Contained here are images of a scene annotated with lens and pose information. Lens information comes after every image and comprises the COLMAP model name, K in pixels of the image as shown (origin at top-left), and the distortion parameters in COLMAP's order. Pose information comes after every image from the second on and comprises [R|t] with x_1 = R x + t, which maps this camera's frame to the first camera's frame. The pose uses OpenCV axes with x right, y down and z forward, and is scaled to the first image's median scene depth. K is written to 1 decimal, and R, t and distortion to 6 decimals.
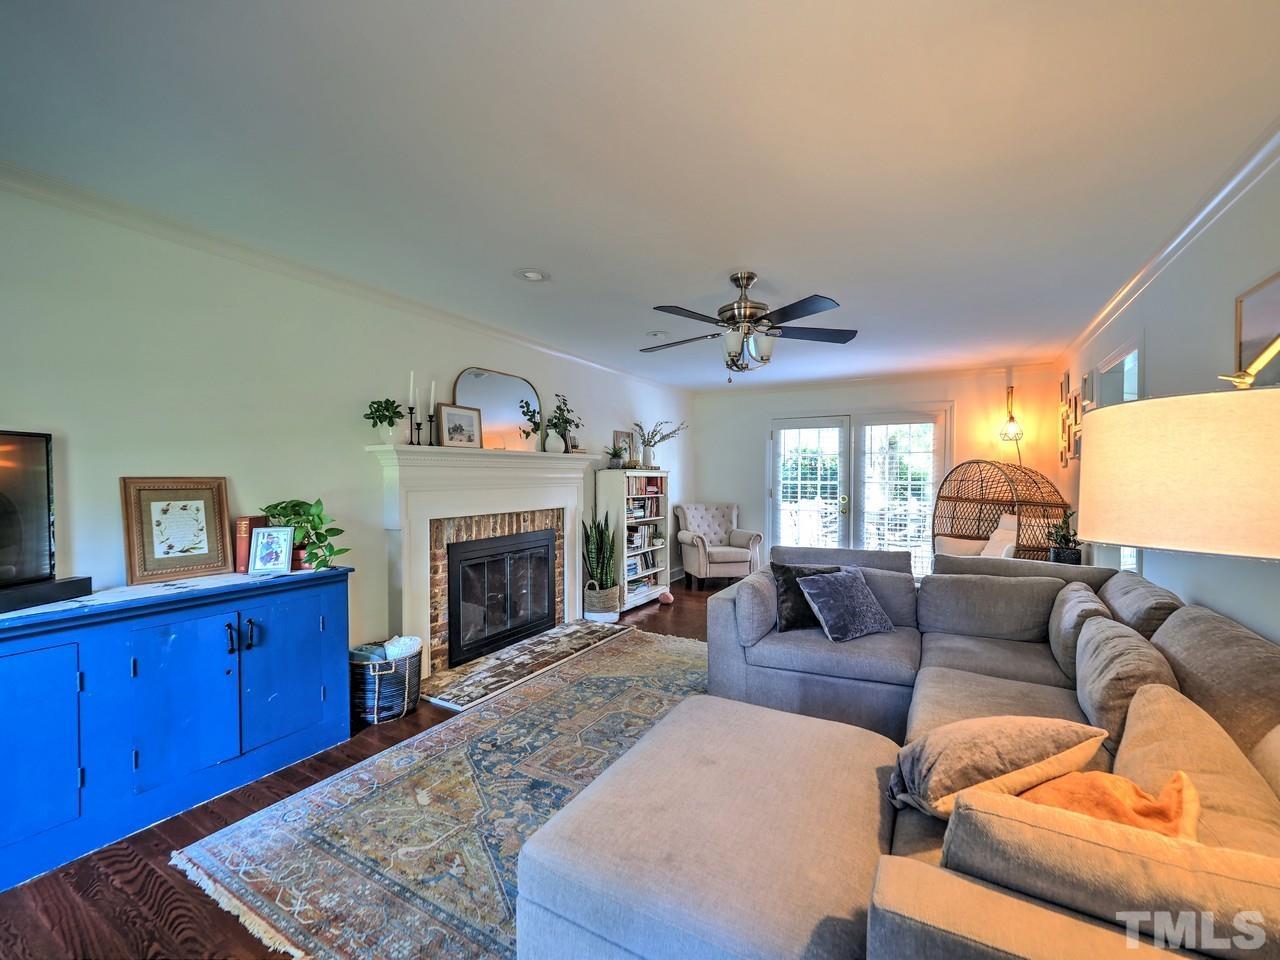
lens RADIAL K [[553.0, 0, 640.0], [0, 553.0, 480.0], [0, 0, 1]] dist [0.000883, -0.001261]
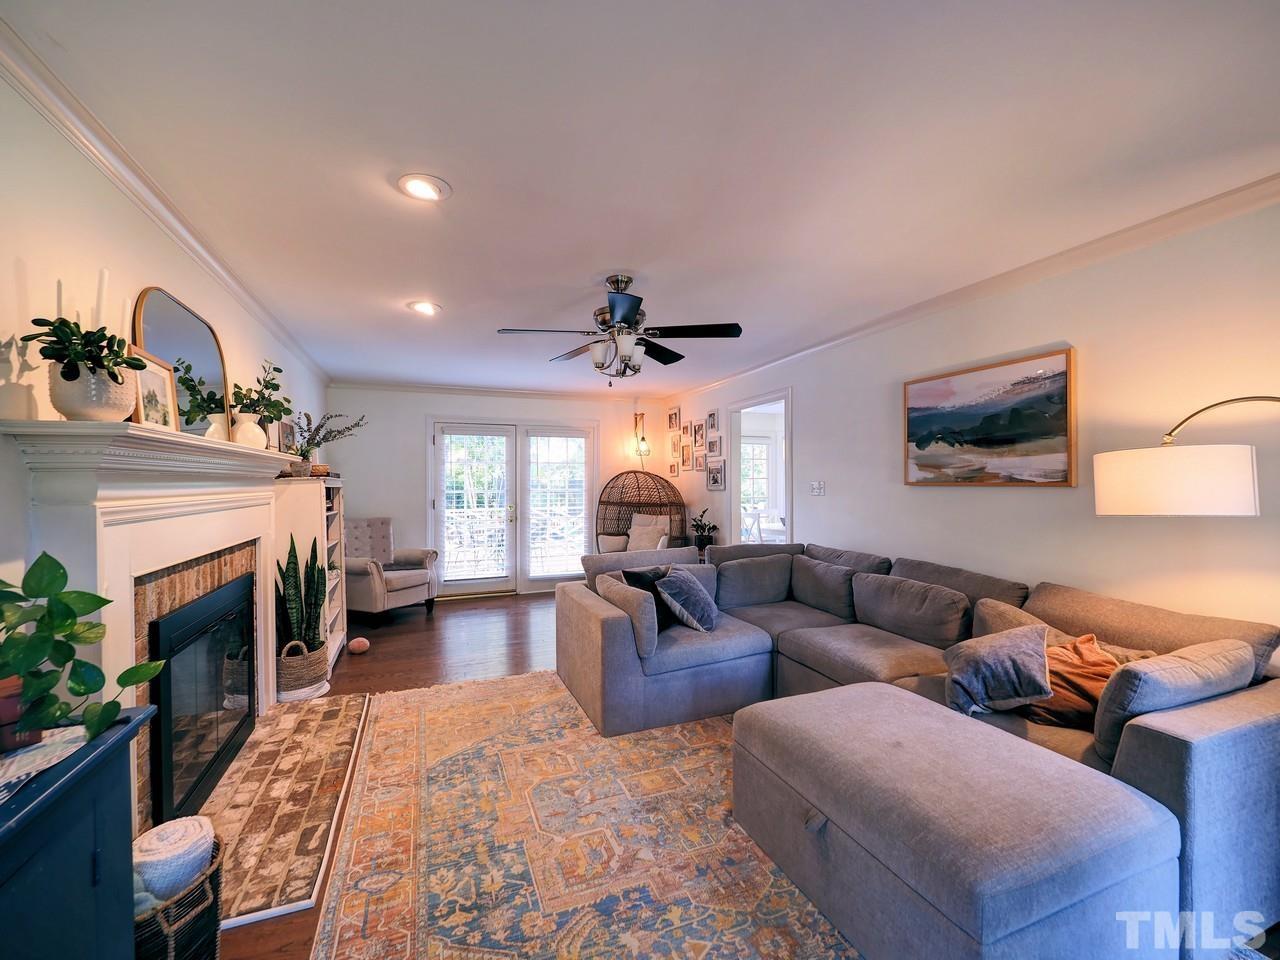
lens RADIAL K [[553.0, 0, 640.0], [0, 553.0, 480.0], [0, 0, 1]] dist [0.000883, -0.001261]
pose [[0.616237, -0.002167, 0.787558, -0.433572], [0.015932, 0.999826, -0.009716, -0.003330], [-0.787400, 0.018535, 0.616164, 0.298629]]
